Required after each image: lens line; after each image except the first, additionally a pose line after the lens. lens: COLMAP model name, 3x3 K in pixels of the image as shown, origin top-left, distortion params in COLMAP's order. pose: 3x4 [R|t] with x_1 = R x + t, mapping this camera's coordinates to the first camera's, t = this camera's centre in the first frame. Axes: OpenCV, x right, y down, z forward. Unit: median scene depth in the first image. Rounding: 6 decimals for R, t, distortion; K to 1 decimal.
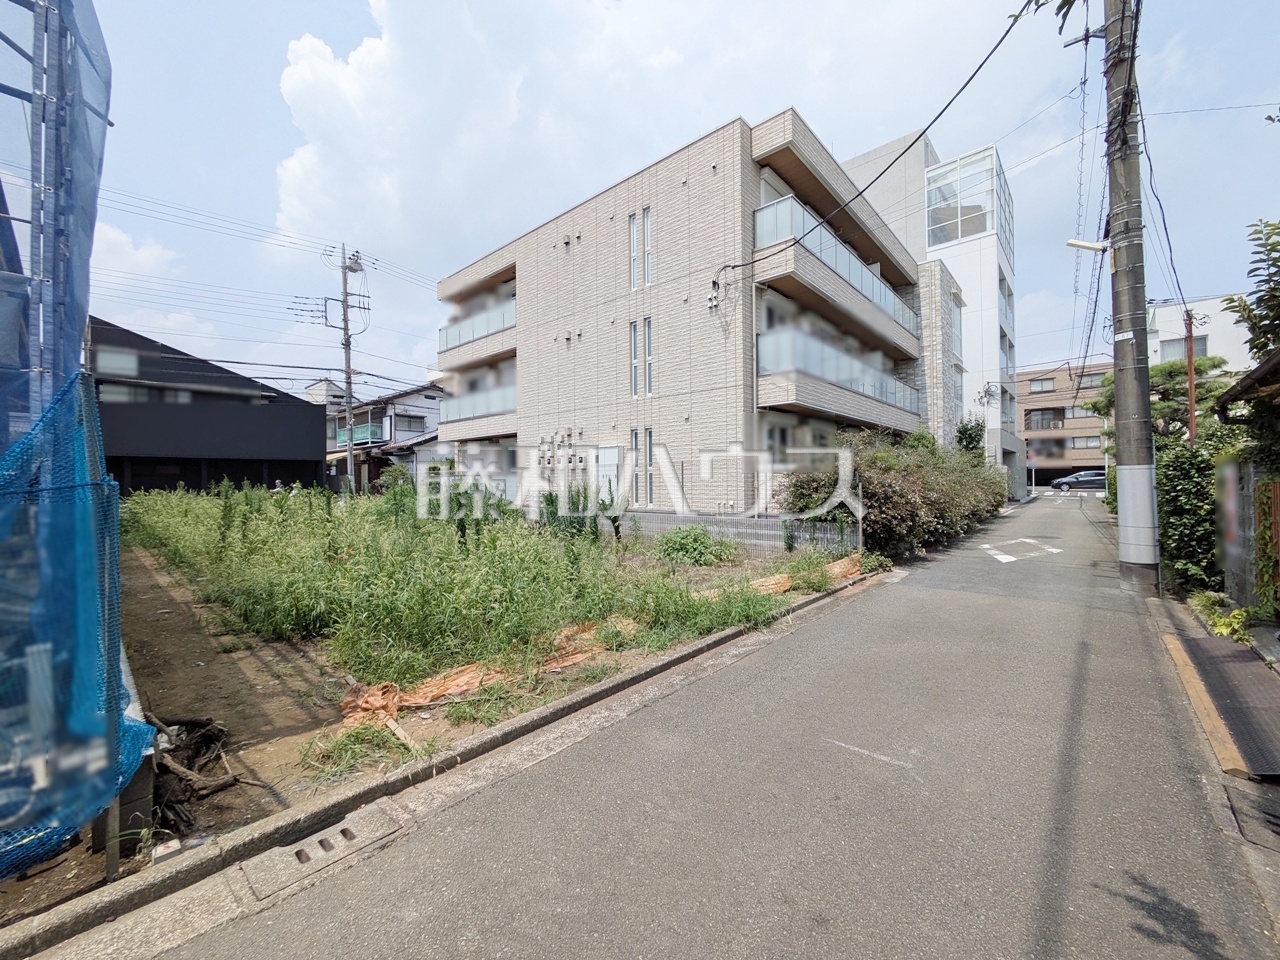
lens RADIAL K [[508.4, 0, 639.6], [0, 508.4, 476.4], [0, 0, 1]] dist [0.001581, 0.000607]
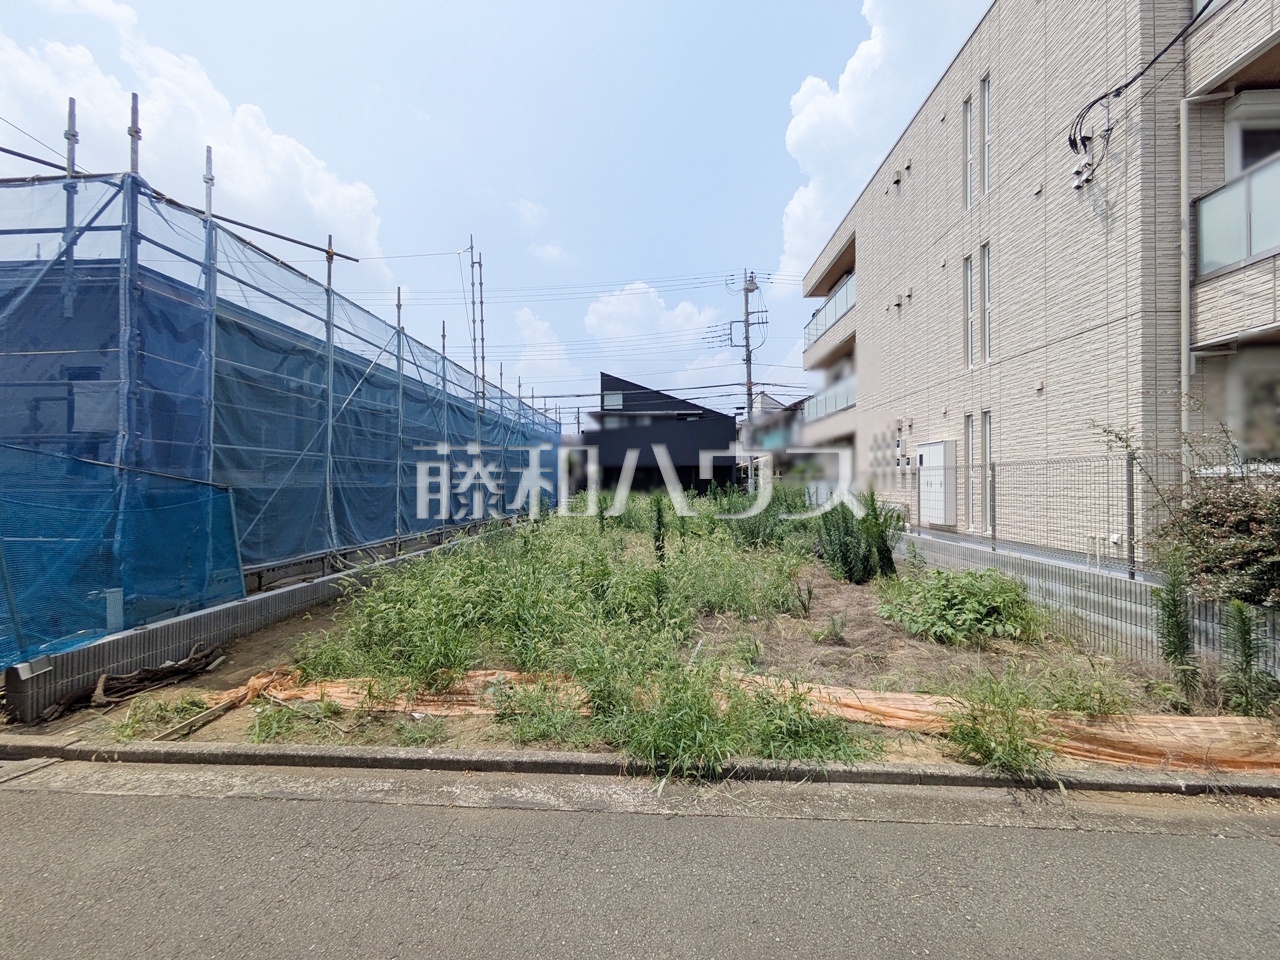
lens RADIAL K [[508.4, 0, 639.6], [0, 508.4, 476.4], [0, 0, 1]] dist [0.001581, 0.000607]
pose [[0.625608, -0.001878, -0.780135, 0.247206], [0.000954, 0.999998, -0.001643, -0.010353], [0.780137, 0.000284, 0.625609, 0.240636]]
